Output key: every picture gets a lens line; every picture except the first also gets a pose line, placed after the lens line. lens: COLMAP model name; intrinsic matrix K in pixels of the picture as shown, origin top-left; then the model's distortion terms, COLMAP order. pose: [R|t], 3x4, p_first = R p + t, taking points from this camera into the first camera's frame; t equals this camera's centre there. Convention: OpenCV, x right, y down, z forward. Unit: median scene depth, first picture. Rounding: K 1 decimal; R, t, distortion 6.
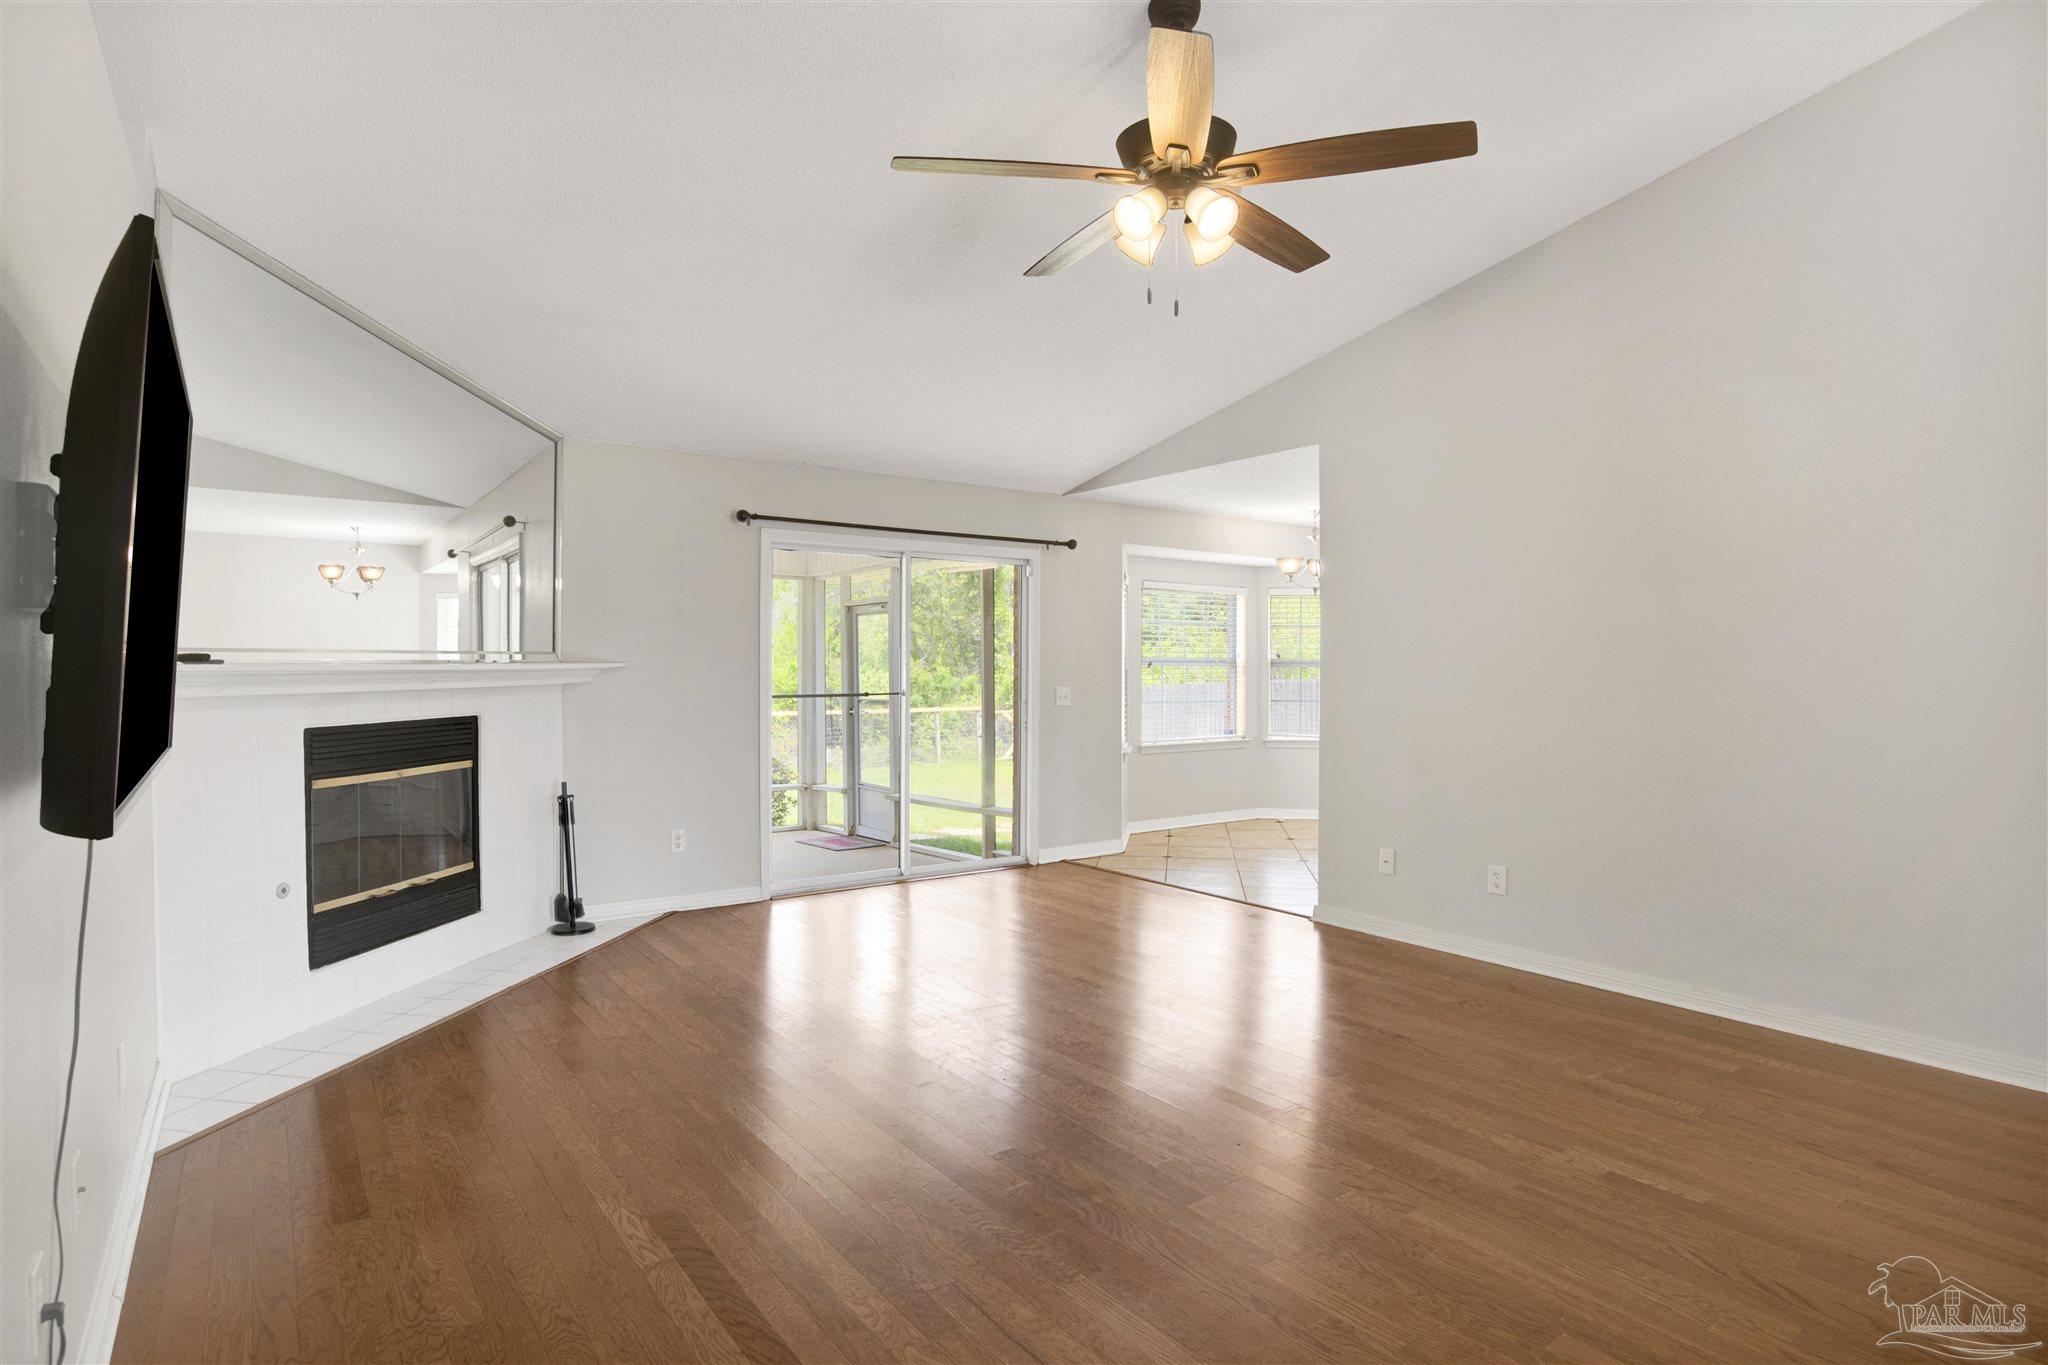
lens RADIAL K [[1106.7, 0, 1028.4], [0, 1106.7, 689.4], [0, 0, 1]] dist [-0.013207, 0.001424]
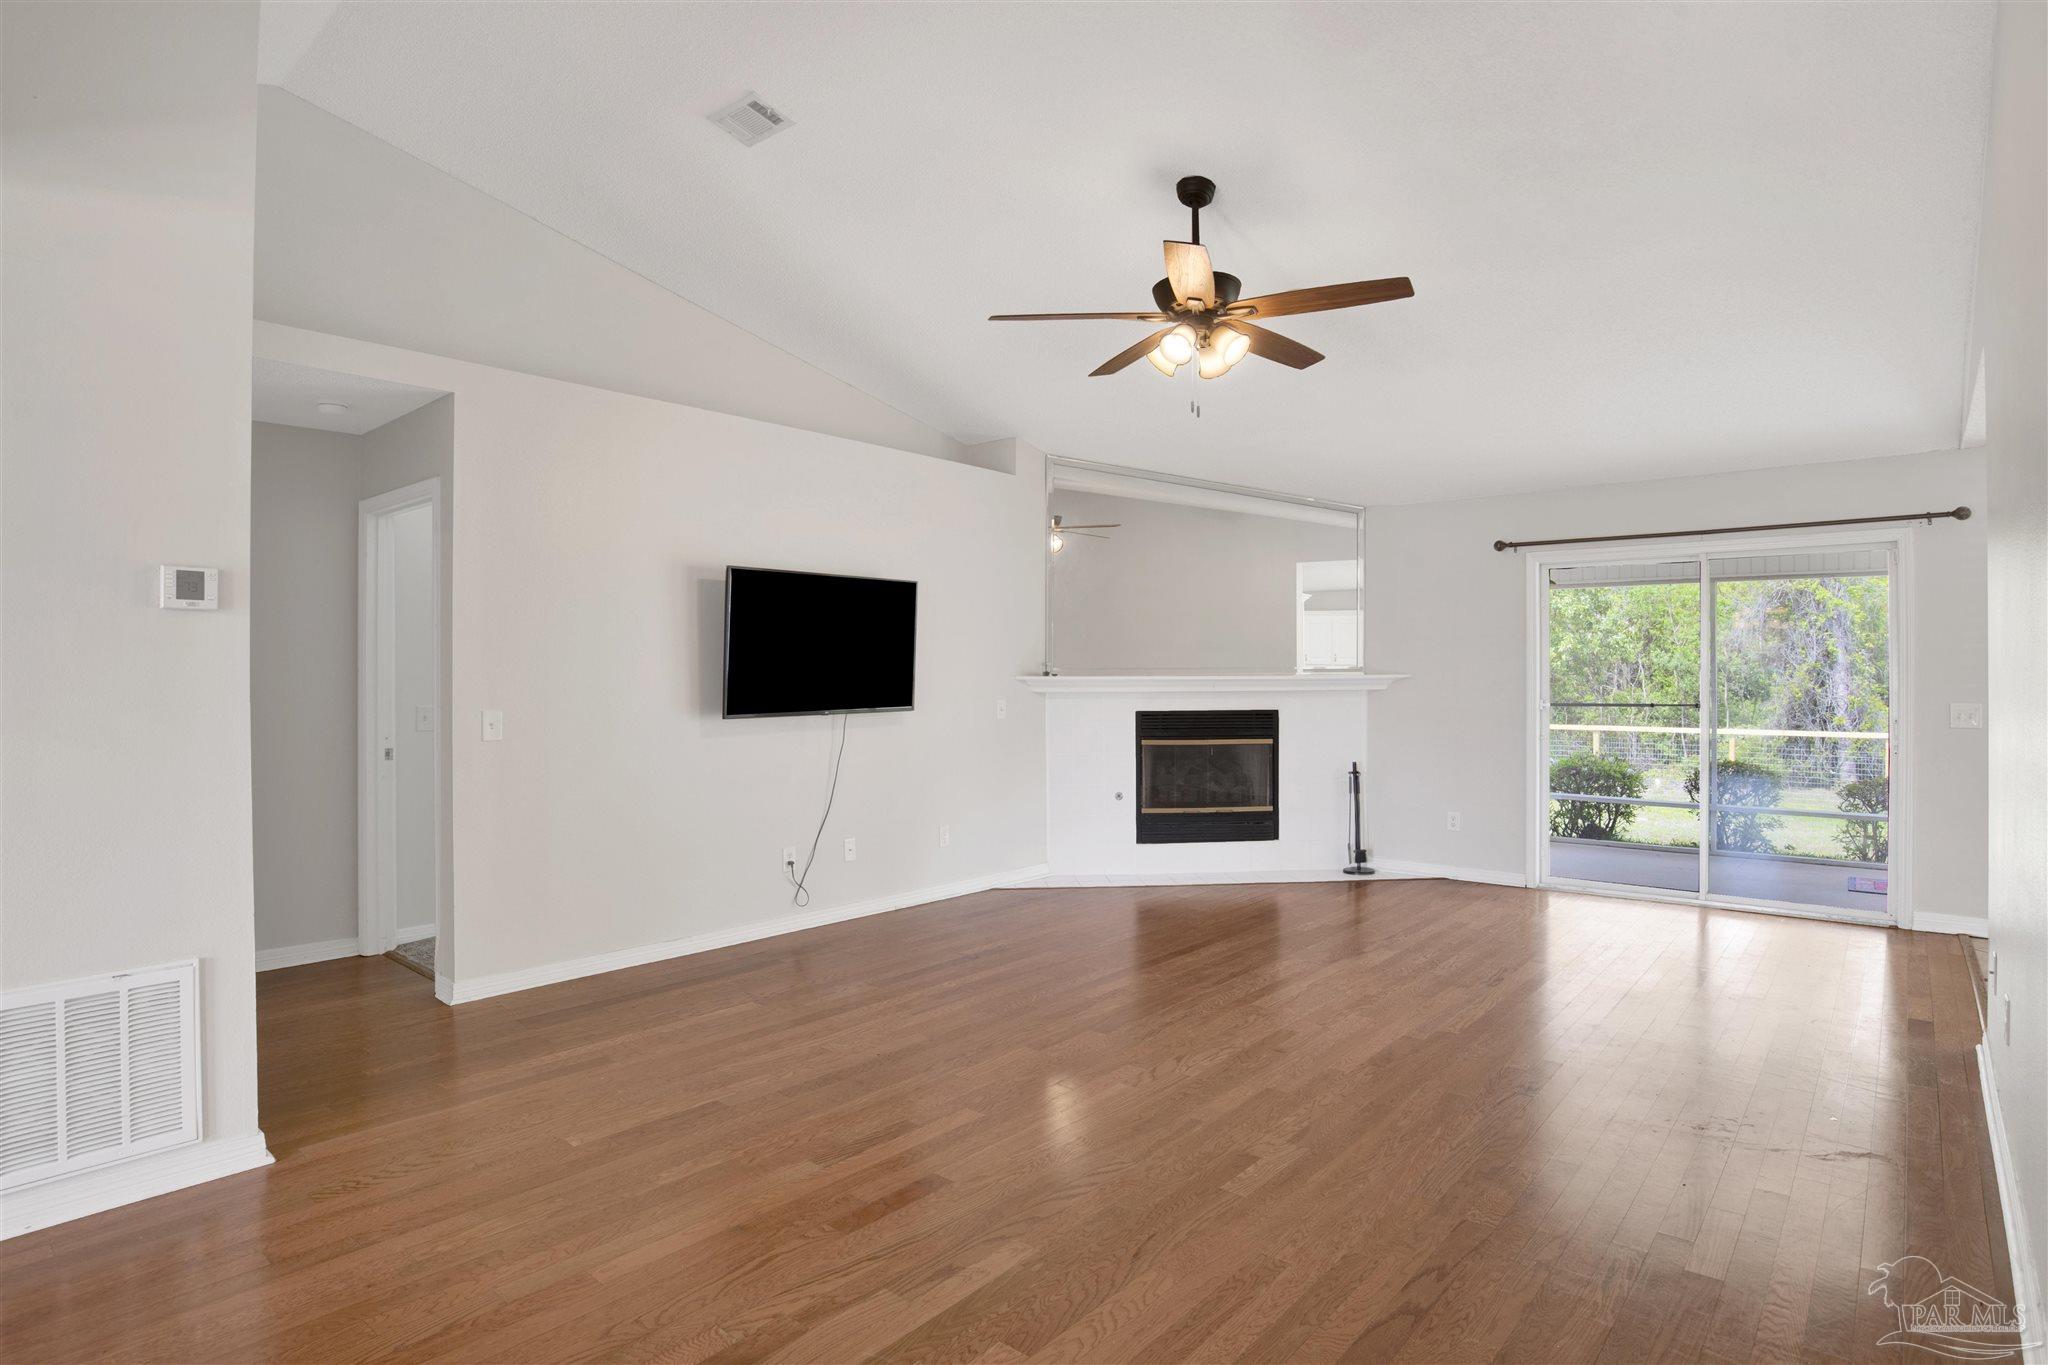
lens RADIAL K [[1106.7, 0, 1046.6], [0, 1106.7, 680.1], [0, 0, 1]] dist [-0.013207, 0.001424]
pose [[0.249063, 0.002609, -0.968484, 0.901298], [-0.016925, 0.999855, -0.001659, -0.009108], [0.968339, 0.016805, 0.249072, 0.317889]]
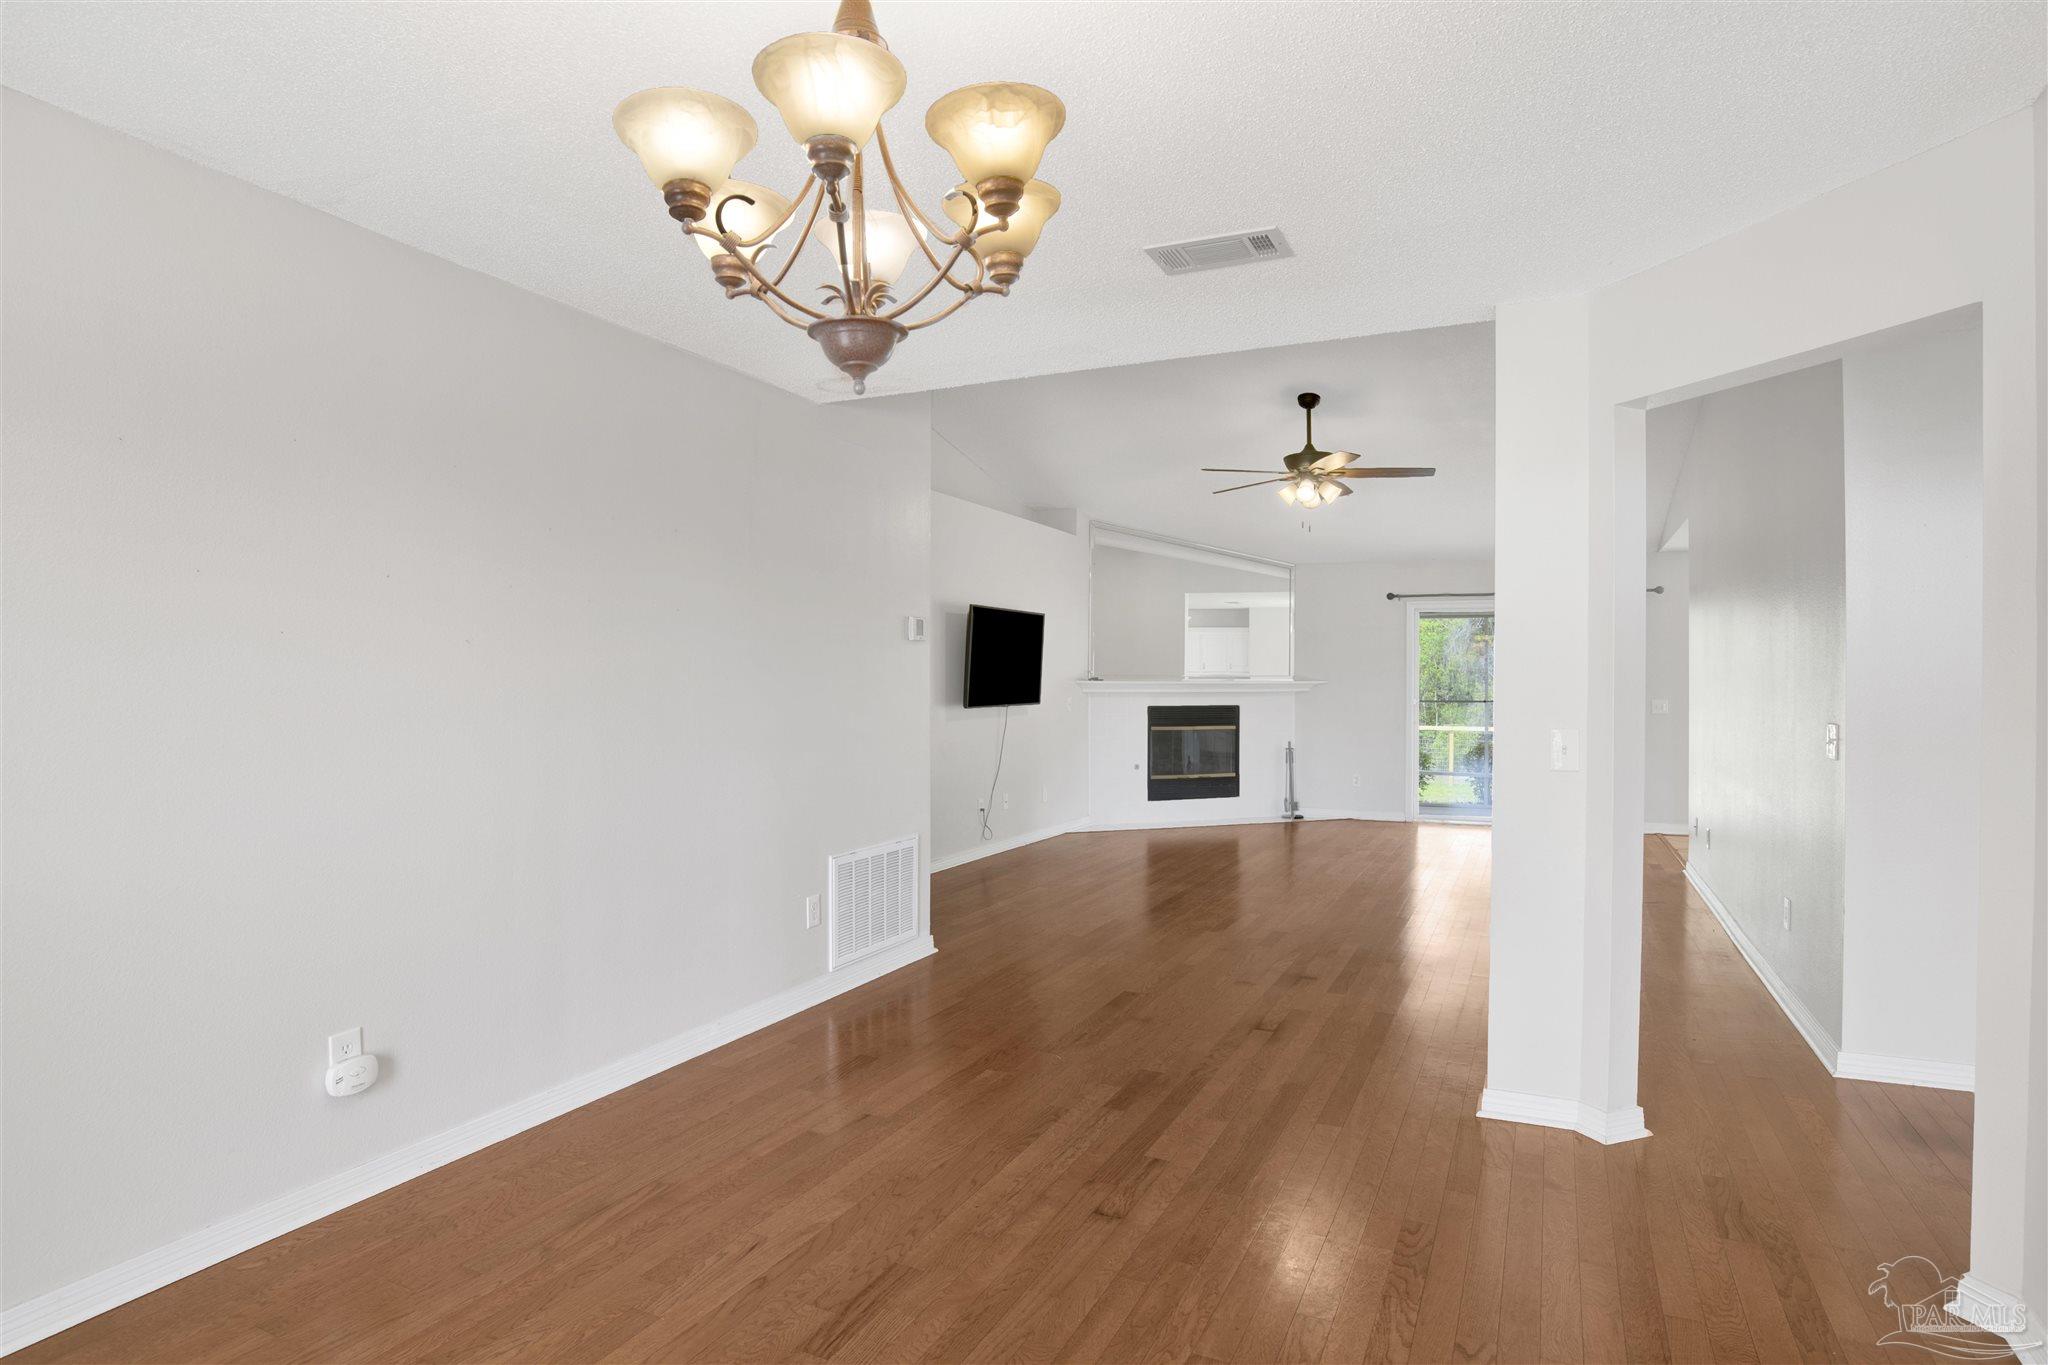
lens RADIAL K [[1106.7, 0, 1074.4], [0, 1106.7, 674.1], [0, 0, 1]] dist [-0.013207, 0.001424]
pose [[0.506475, -0.002792, -0.862250, 1.216594], [-0.021393, 0.999646, -0.015803, 0.004546], [0.861989, 0.026450, 0.506236, -0.378846]]
